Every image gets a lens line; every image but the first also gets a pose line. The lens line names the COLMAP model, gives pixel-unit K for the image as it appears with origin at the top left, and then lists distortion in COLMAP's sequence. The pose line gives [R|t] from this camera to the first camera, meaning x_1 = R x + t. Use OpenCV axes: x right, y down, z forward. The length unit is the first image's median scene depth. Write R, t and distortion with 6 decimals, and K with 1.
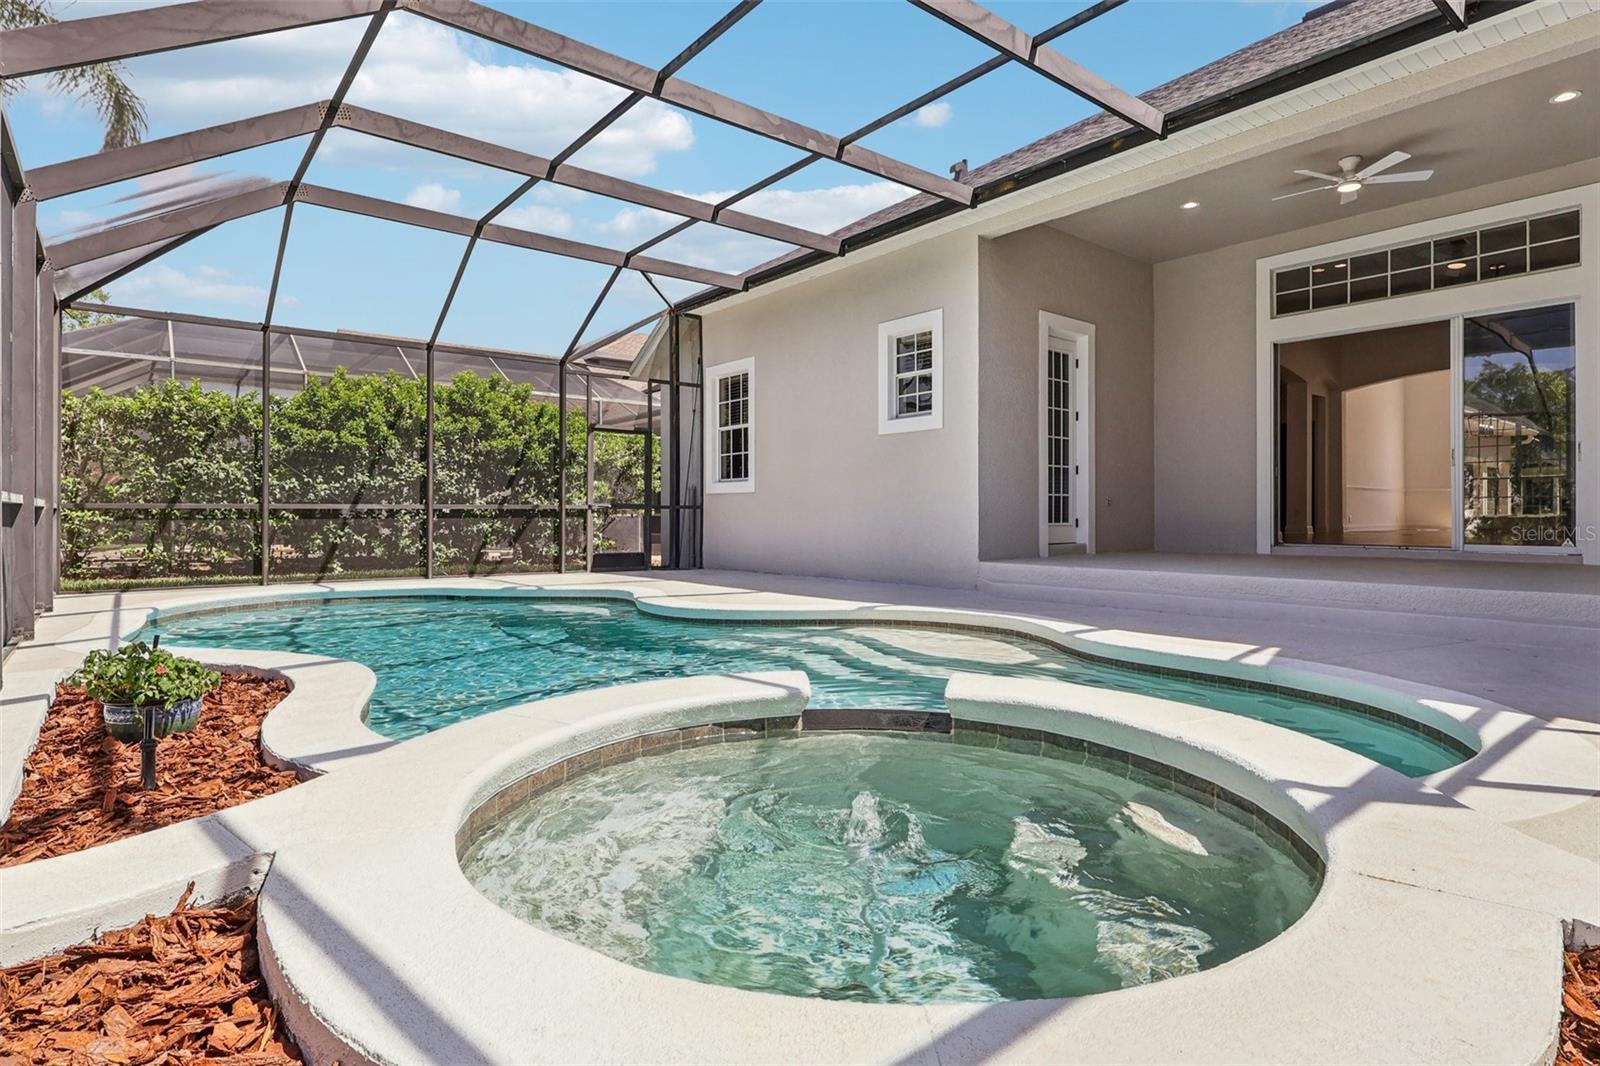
lens RADIAL K [[813.0, 0, 796.4], [0, 813.0, 511.5], [0, 0, 1]] dist [-0.002719, -0.000196]
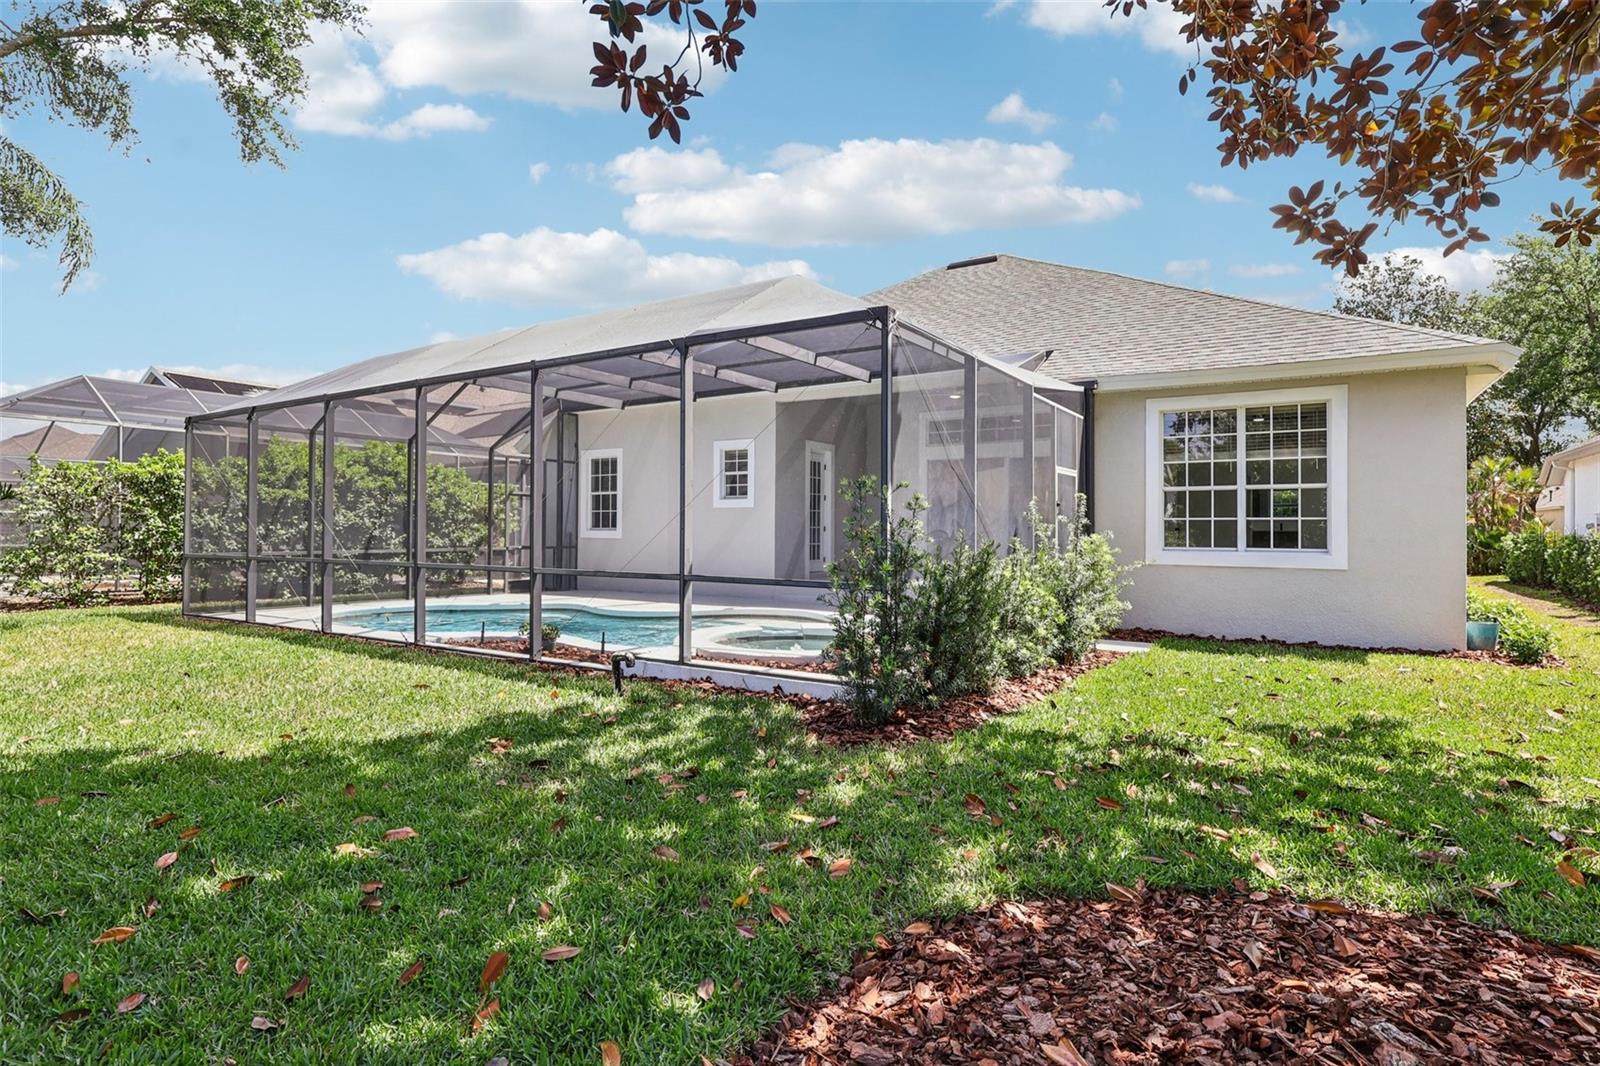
lens RADIAL K [[813.0, 0, 795.5], [0, 813.0, 525.1], [0, 0, 1]] dist [-0.002719, -0.000196]
pose [[0.949570, 0.006478, 0.313487, -0.256747], [-0.005392, 0.999976, -0.004330, -0.050629], [-0.313507, 0.002421, 0.949583, -0.624214]]
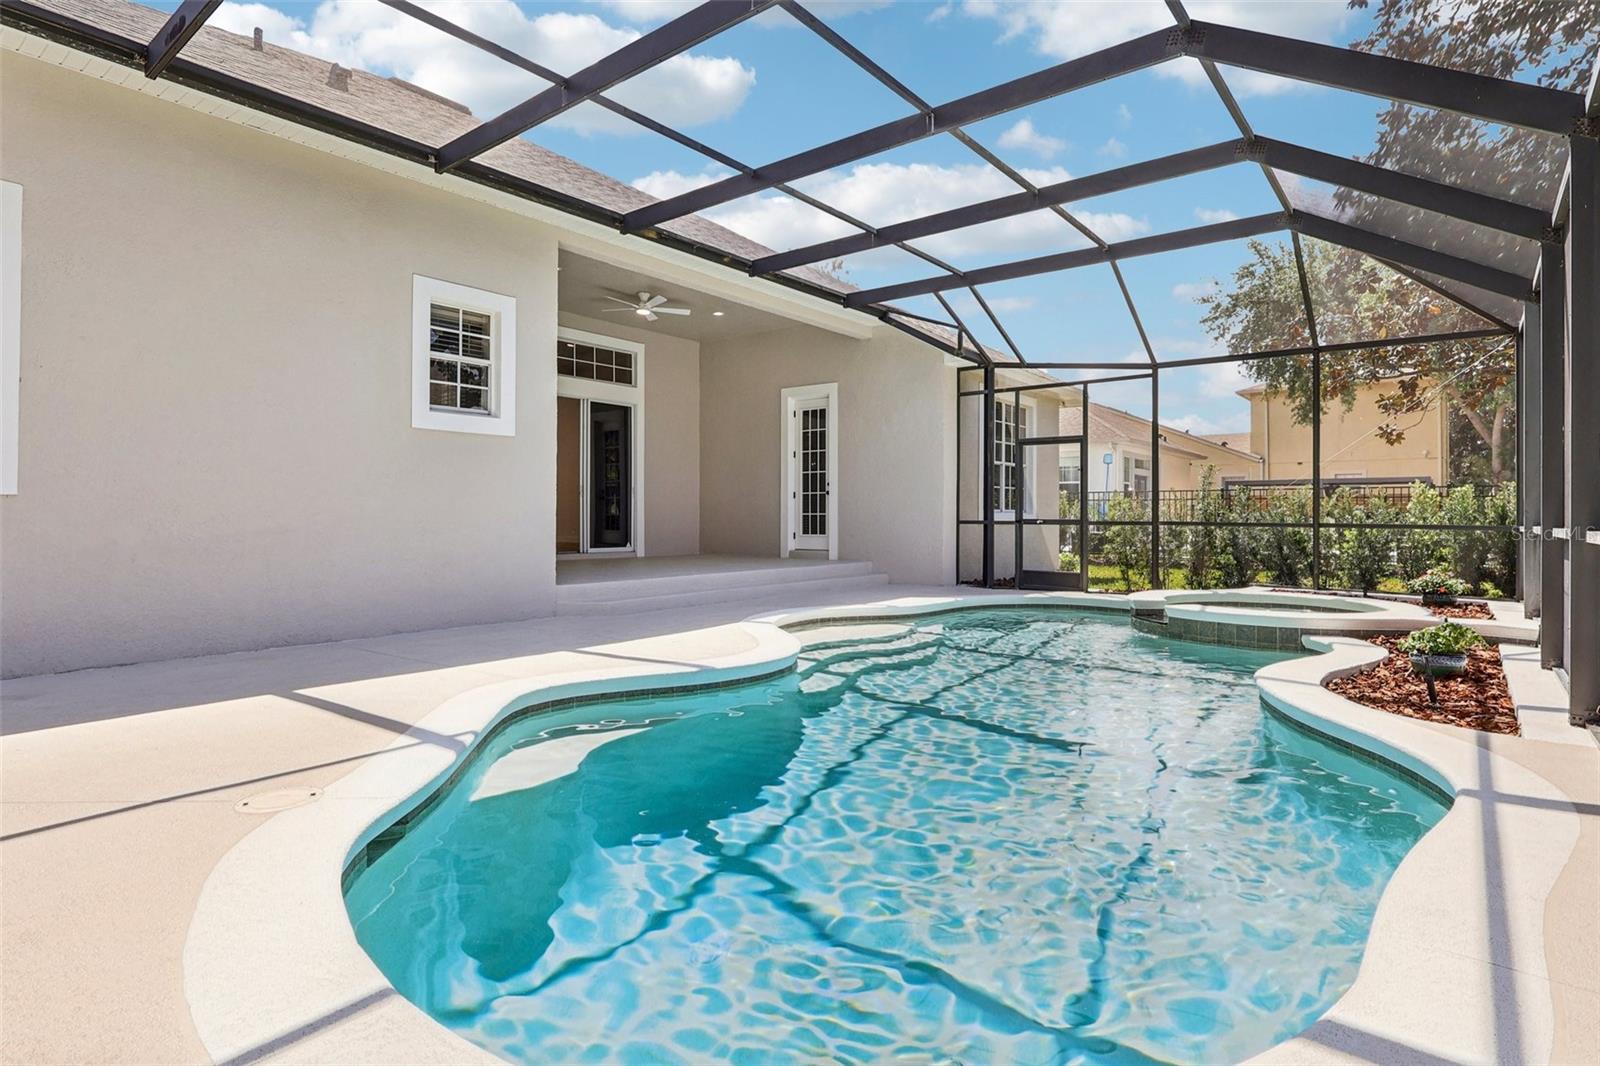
lens RADIAL K [[813.0, 0, 803.3], [0, 813.0, 523.9], [0, 0, 1]] dist [-0.002719, -0.000196]
pose [[-0.202412, -0.007262, 0.979274, -0.673529], [0.003579, 0.999960, 0.008155, -0.011565], [-0.979294, 0.005156, -0.202378, 0.787899]]
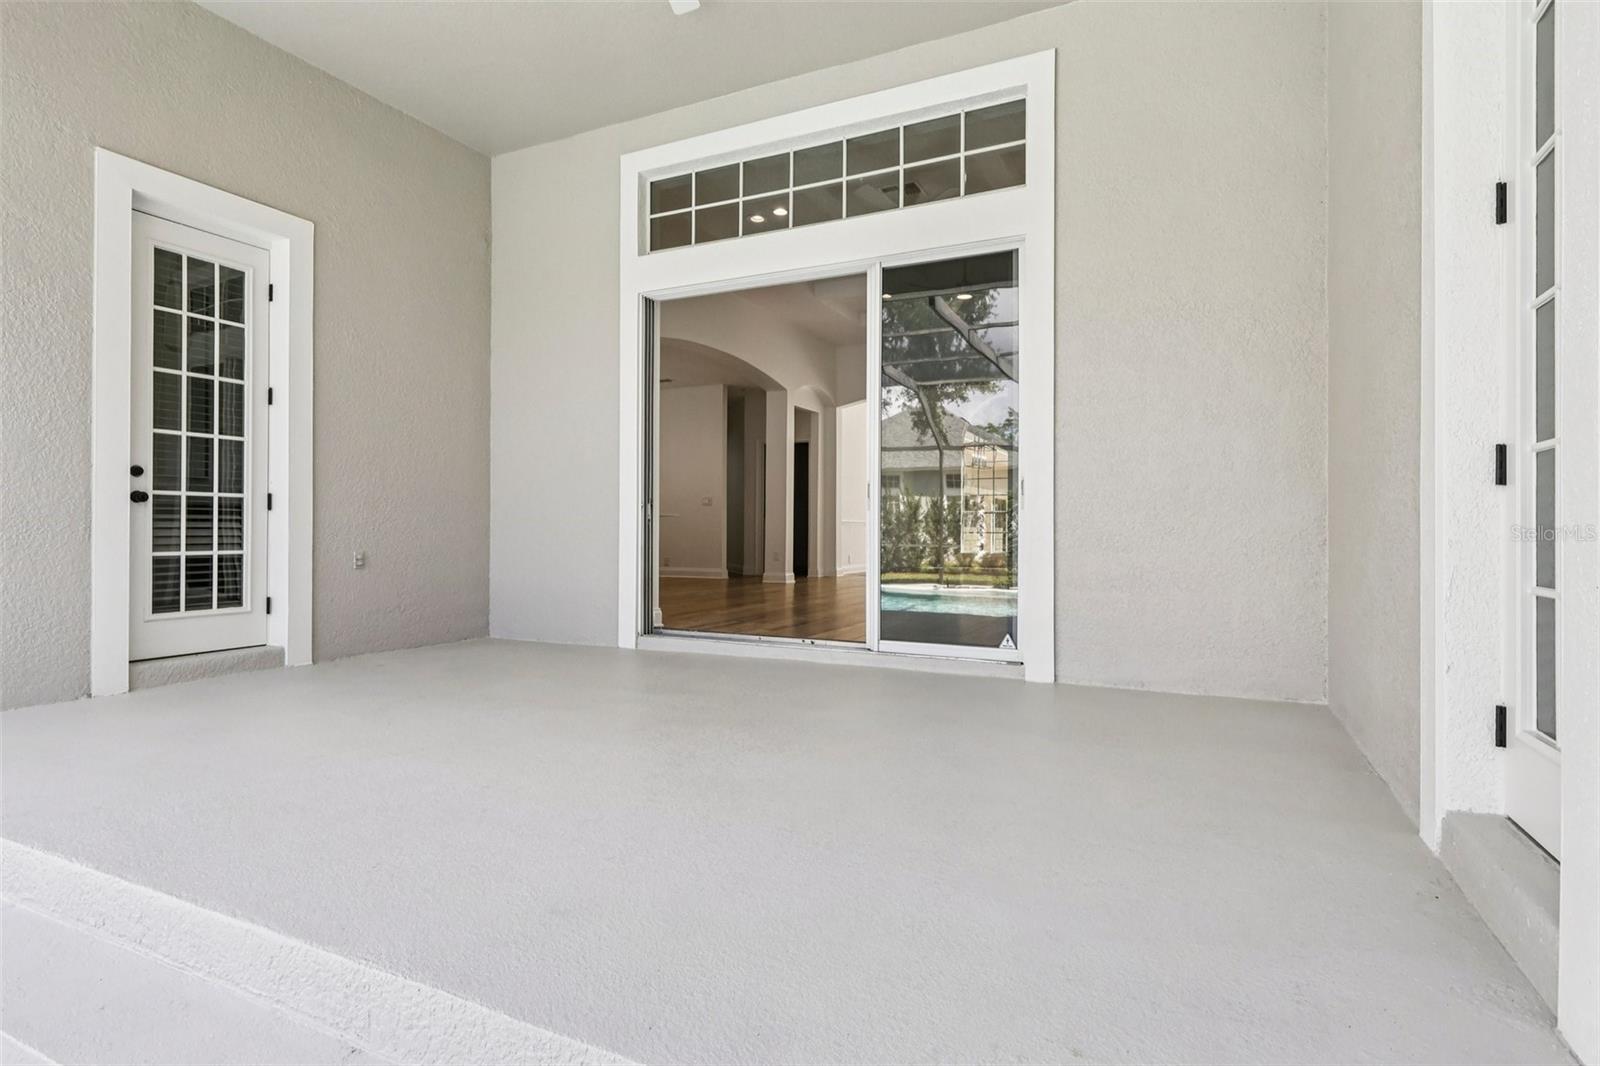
lens RADIAL K [[813.0, 0, 796.4], [0, 813.0, 522.5], [0, 0, 1]] dist [-0.002719, -0.000196]
pose [[0.908178, 0.003122, 0.418572, 0.436410], [0.000964, 0.999954, -0.009552, -0.033429], [-0.418583, 0.009079, 0.908133, 0.406344]]
